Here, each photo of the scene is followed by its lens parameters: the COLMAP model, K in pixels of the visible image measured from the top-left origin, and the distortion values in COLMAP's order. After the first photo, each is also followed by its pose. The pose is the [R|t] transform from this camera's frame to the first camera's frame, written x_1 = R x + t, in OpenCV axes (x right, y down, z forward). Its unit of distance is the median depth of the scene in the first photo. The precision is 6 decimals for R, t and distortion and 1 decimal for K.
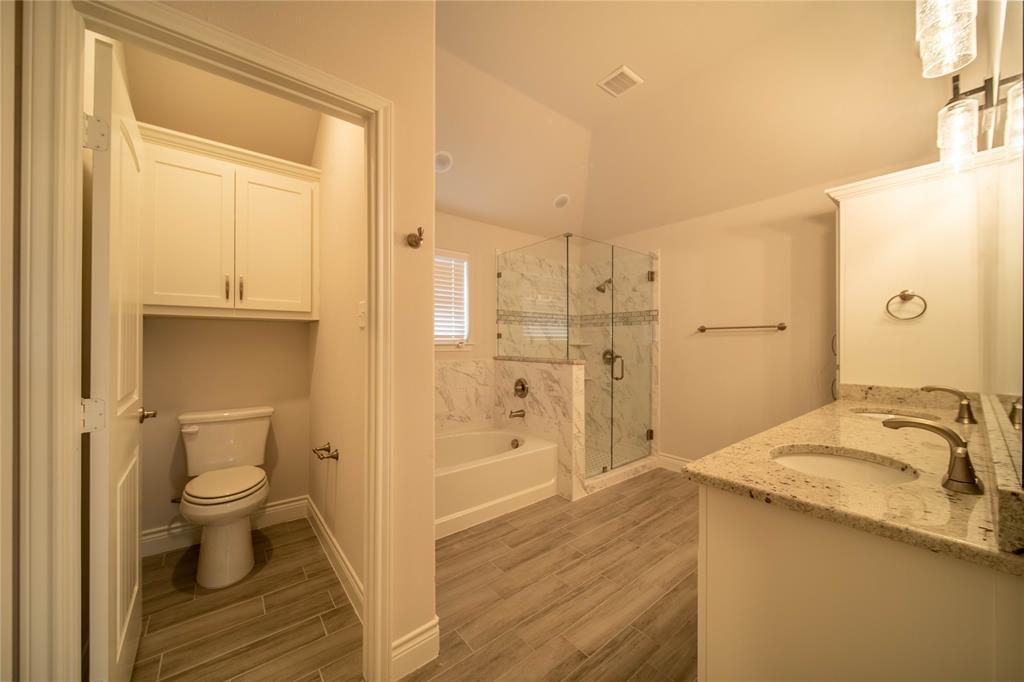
lens RADIAL K [[367.9, 0, 512.3], [0, 367.9, 339.0], [0, 0, 1]] dist [0.007187, -0.003161]
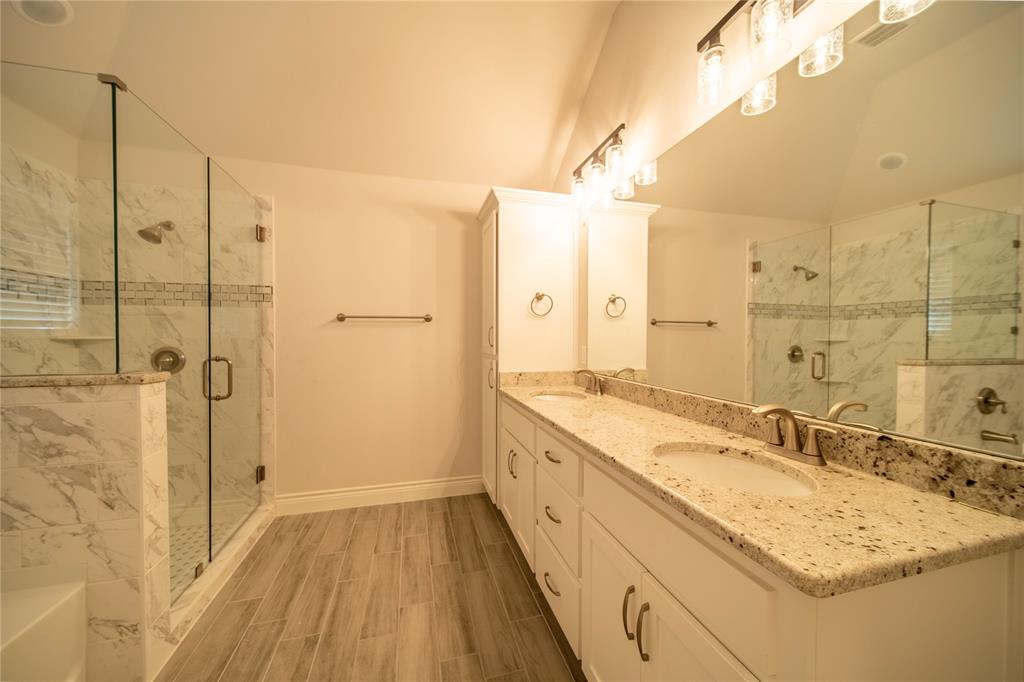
lens RADIAL K [[367.9, 0, 512.3], [0, 367.9, 339.0], [0, 0, 1]] dist [0.007187, -0.003161]
pose [[0.402533, -0.010891, 0.915341, -0.057430], [-0.008256, 0.999845, 0.015527, 0.004446], [-0.915368, -0.013808, 0.402380, 0.393028]]
